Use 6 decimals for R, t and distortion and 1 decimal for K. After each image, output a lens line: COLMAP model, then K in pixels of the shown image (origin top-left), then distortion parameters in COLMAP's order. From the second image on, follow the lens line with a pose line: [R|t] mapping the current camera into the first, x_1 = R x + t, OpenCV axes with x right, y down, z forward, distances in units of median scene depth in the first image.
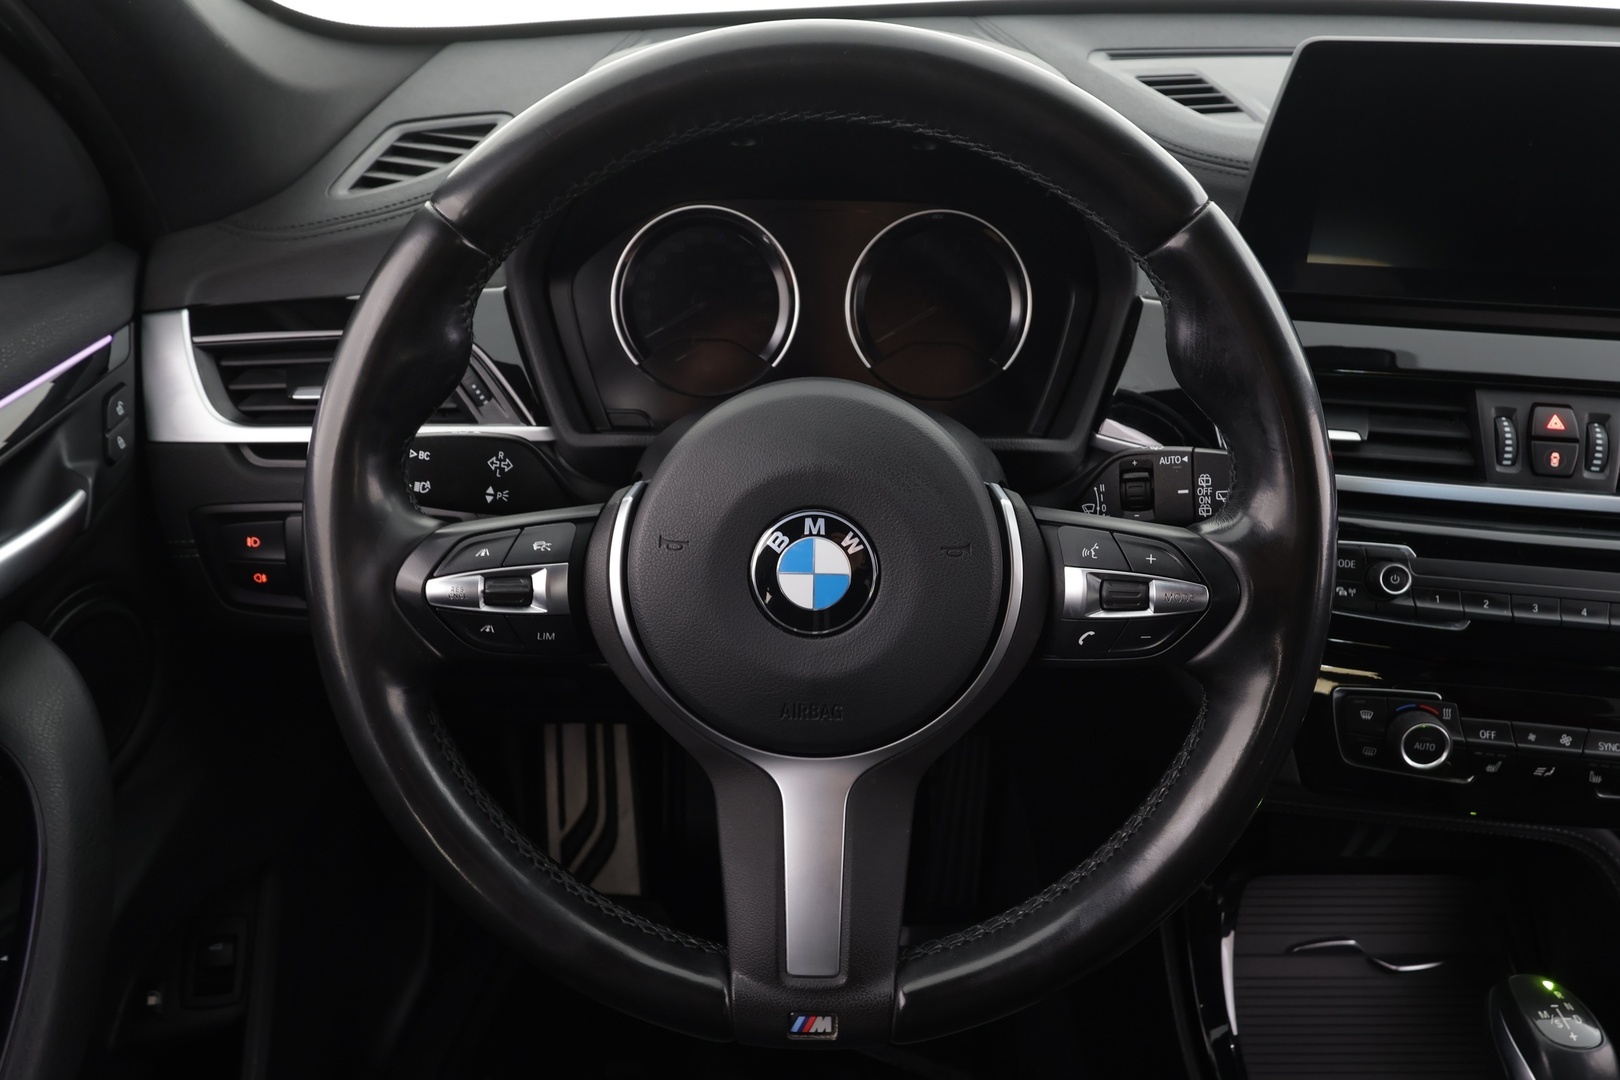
lens RADIAL K [[1155.4, 0, 803.6], [0, 1155.4, 537.0], [0, 0, 1]] dist [0.003946, 0.005564]
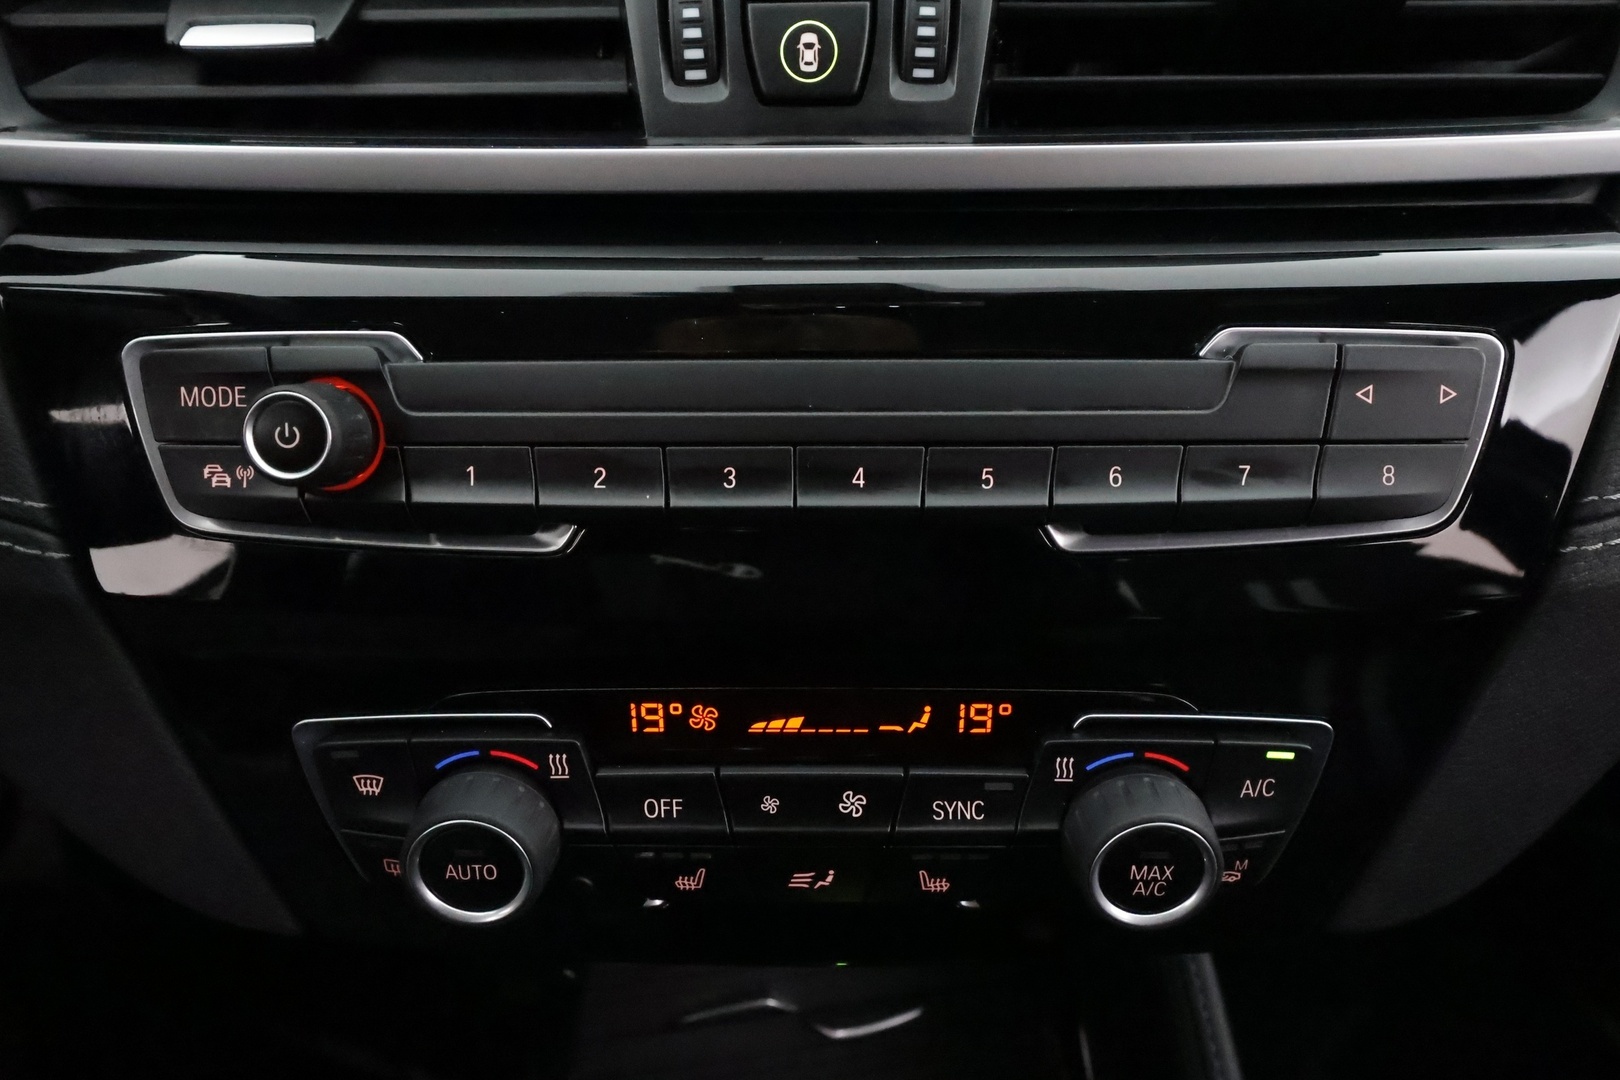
lens RADIAL K [[1047.9, 0, 808.7], [0, 1047.9, 537.7], [0, 0, 1]] dist [-0.009280, -0.001559]
pose [[0.992755, -0.098183, 0.069262, 0.591033], [0.083966, 0.979223, 0.184585, 0.020283], [-0.085946, -0.177432, 0.980373, 0.633224]]
